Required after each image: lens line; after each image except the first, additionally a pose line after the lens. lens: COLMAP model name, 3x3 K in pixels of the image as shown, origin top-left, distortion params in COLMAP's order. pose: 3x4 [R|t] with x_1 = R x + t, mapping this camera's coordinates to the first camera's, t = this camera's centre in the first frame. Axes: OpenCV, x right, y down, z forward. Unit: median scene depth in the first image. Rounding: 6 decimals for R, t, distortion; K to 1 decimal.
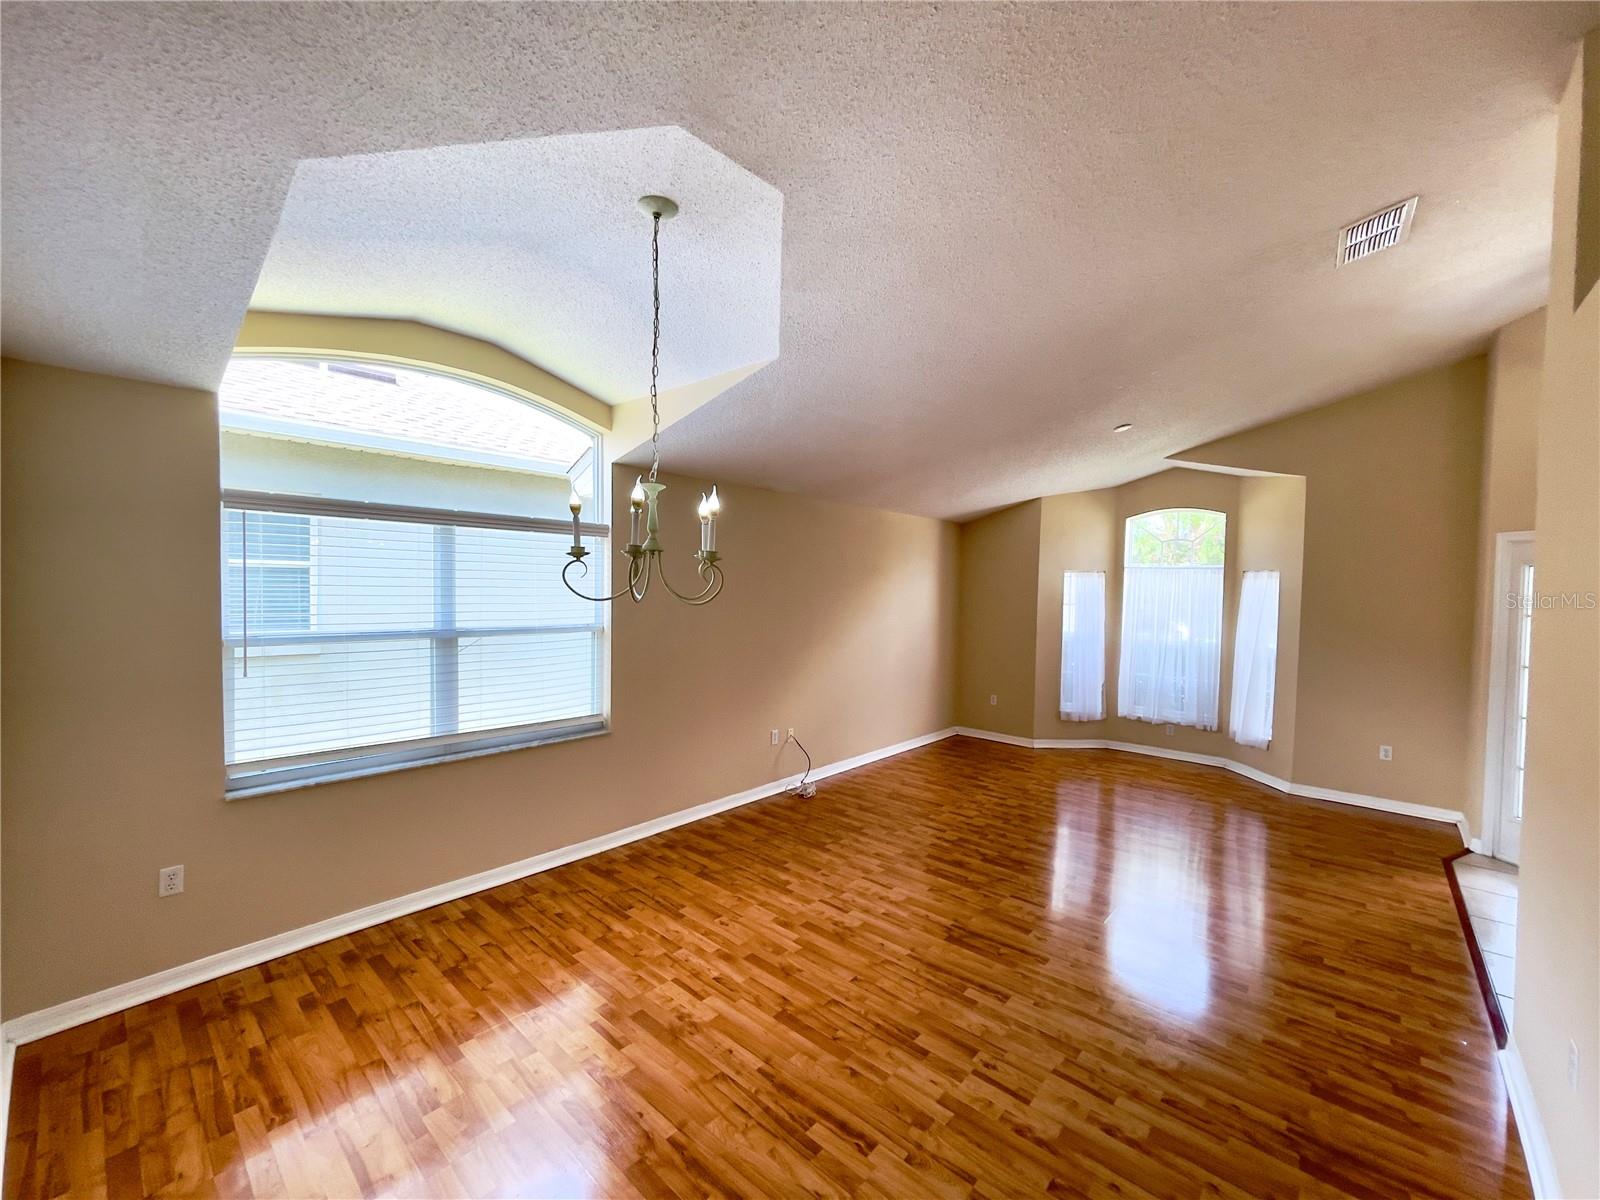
lens RADIAL K [[653.4, 0, 800.0], [0, 653.4, 600.0], [0, 0, 1]] dist [0.008550, 0.000207]
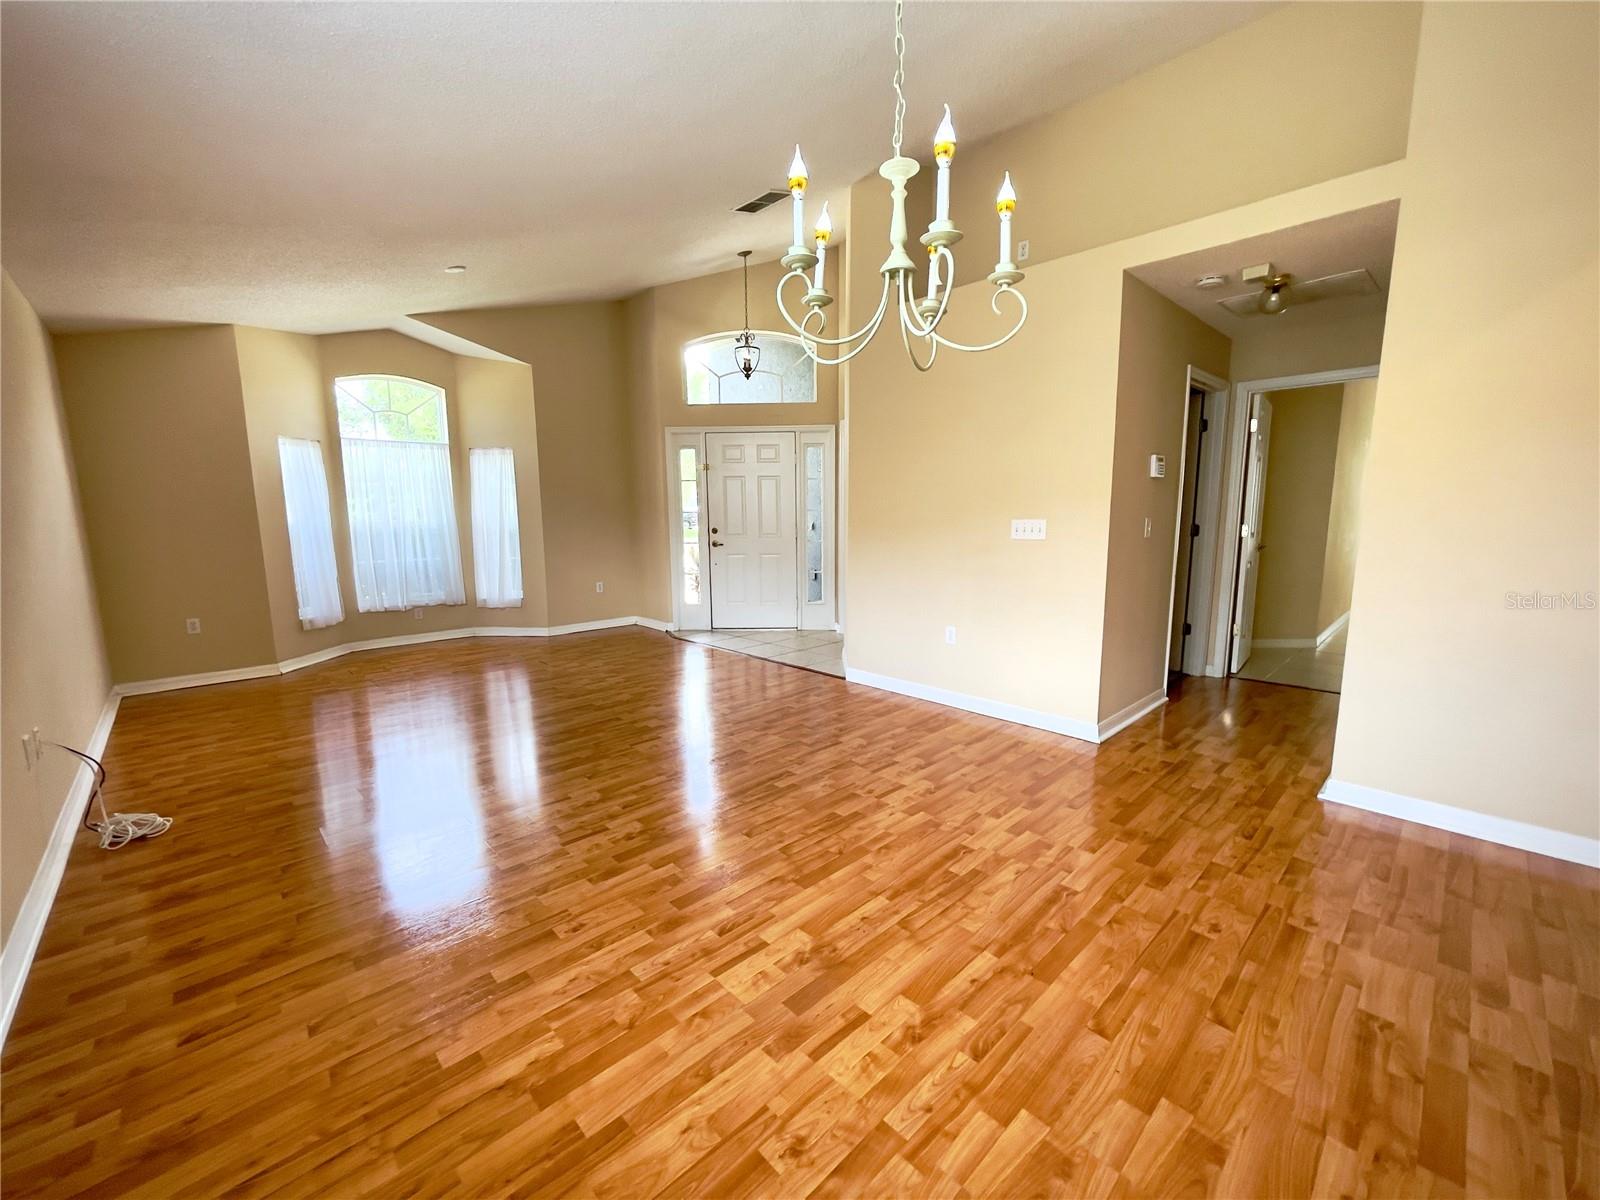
lens RADIAL K [[646.0, 0, 794.2], [0, 646.0, 605.6], [0, 0, 1]] dist [-0.004371, -0.000009]
pose [[0.089279, -0.164453, 0.982336, -0.626911], [0.034764, 0.986188, 0.161939, 0.103309], [-0.995400, 0.019692, 0.093763, 0.717745]]
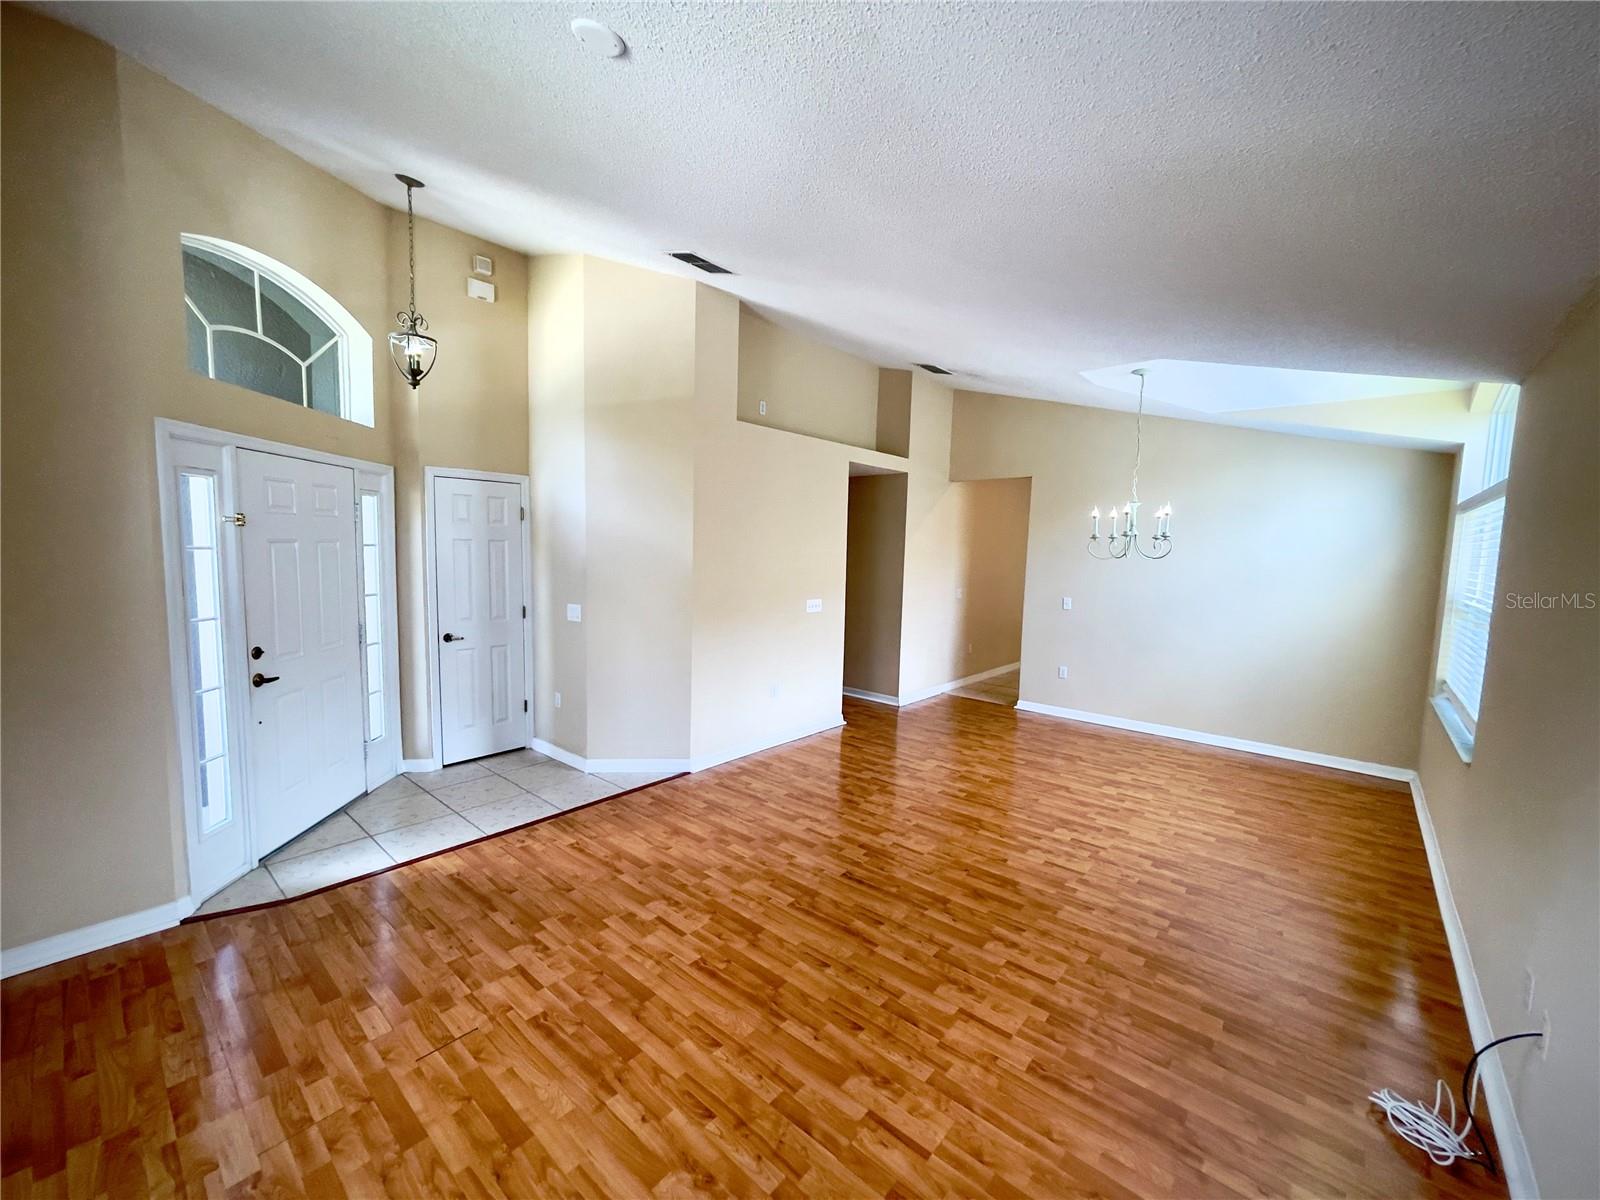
lens RADIAL K [[640.1, 0, 794.8], [0, 640.1, 604.0], [0, 0, 1]] dist [-0.017042, 0.011251]
pose [[-0.998881, -0.046706, -0.007493, 0.587376], [-0.047264, 0.991942, 0.117545, -0.030444], [0.001943, 0.117768, -0.993039, 2.081430]]
